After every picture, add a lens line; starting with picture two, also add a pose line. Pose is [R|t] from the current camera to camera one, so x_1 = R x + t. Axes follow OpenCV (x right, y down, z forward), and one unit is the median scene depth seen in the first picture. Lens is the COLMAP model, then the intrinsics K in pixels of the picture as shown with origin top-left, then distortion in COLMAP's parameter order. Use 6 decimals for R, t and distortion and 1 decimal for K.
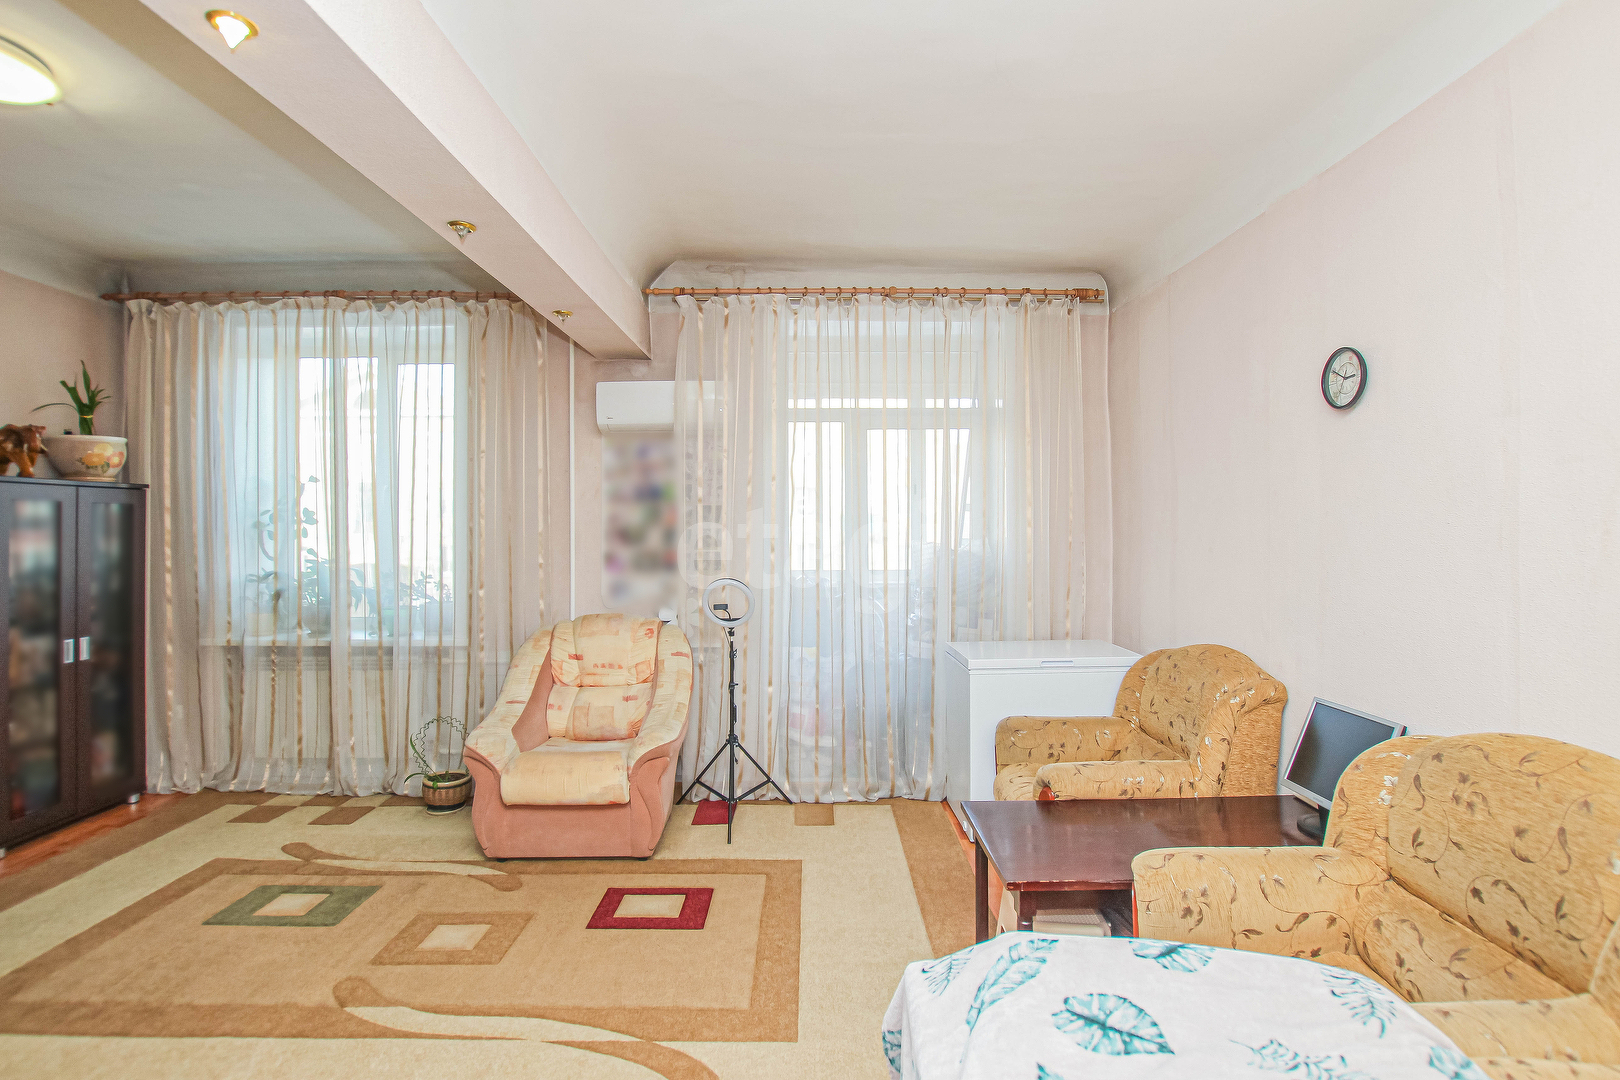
lens RADIAL K [[768.4, 0, 814.8], [0, 768.4, 520.4], [0, 0, 1]] dist [-0.028692, 0.000285]
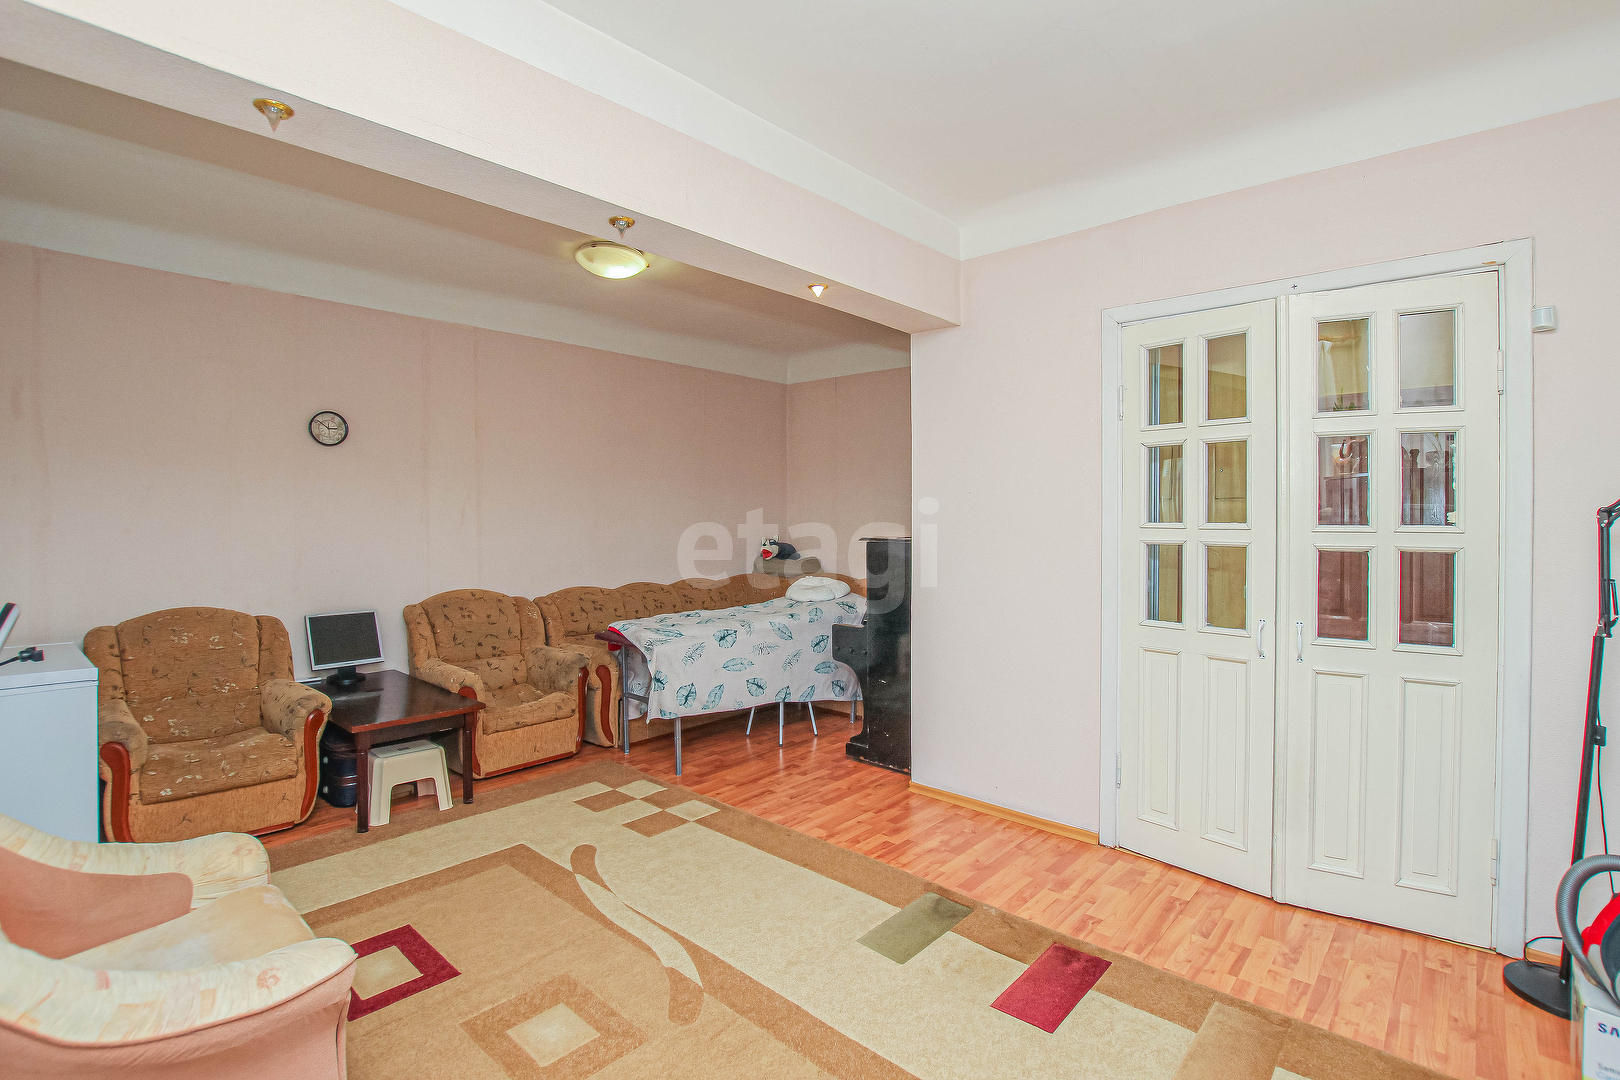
lens RADIAL K [[750.6, 0, 811.9], [0, 750.6, 564.6], [0, 0, 1]] dist [-0.034432, 0.003519]
pose [[-0.743895, -0.038935, 0.667161, -0.809226], [-0.007798, 0.998739, 0.049590, 0.022264], [-0.668251, 0.031687, -0.743261, 0.953011]]
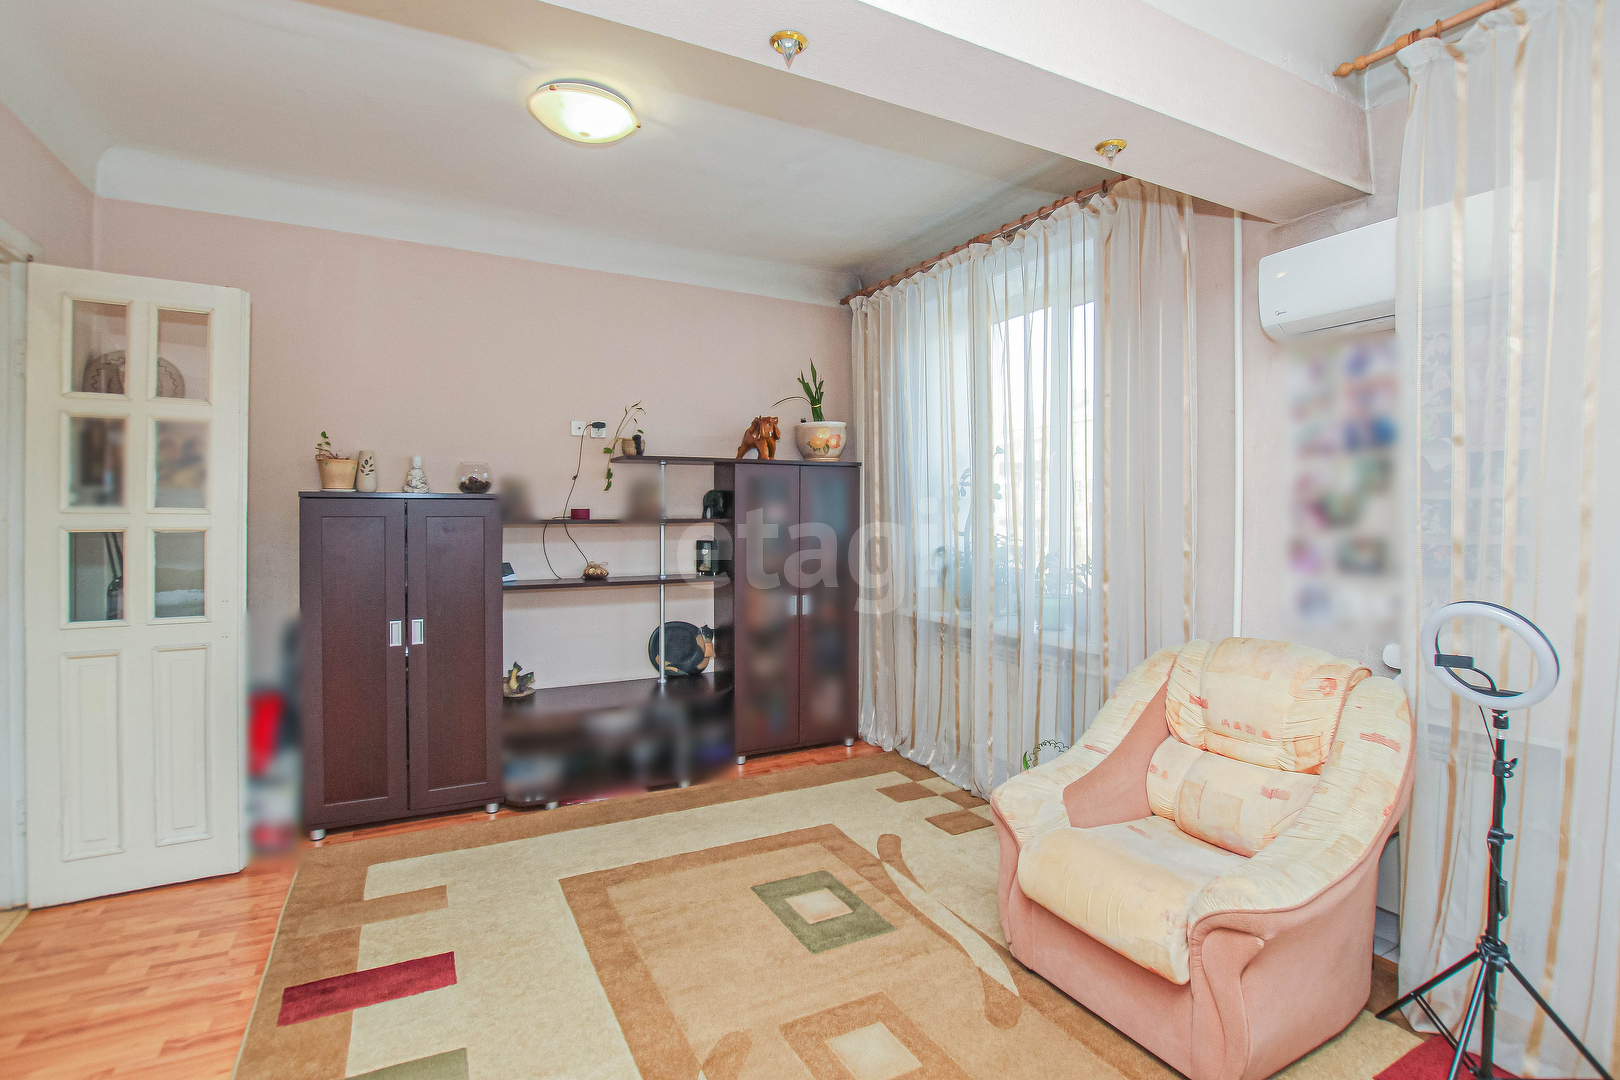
lens RADIAL K [[774.8, 0, 812.2], [0, 774.8, 519.3], [0, 0, 1]] dist [-0.048002, 0.011683]
pose [[0.464092, 0.013251, -0.885688, 0.093560], [0.001044, 0.999879, 0.015507, 0.018572], [0.885786, -0.008121, 0.464023, 0.426229]]
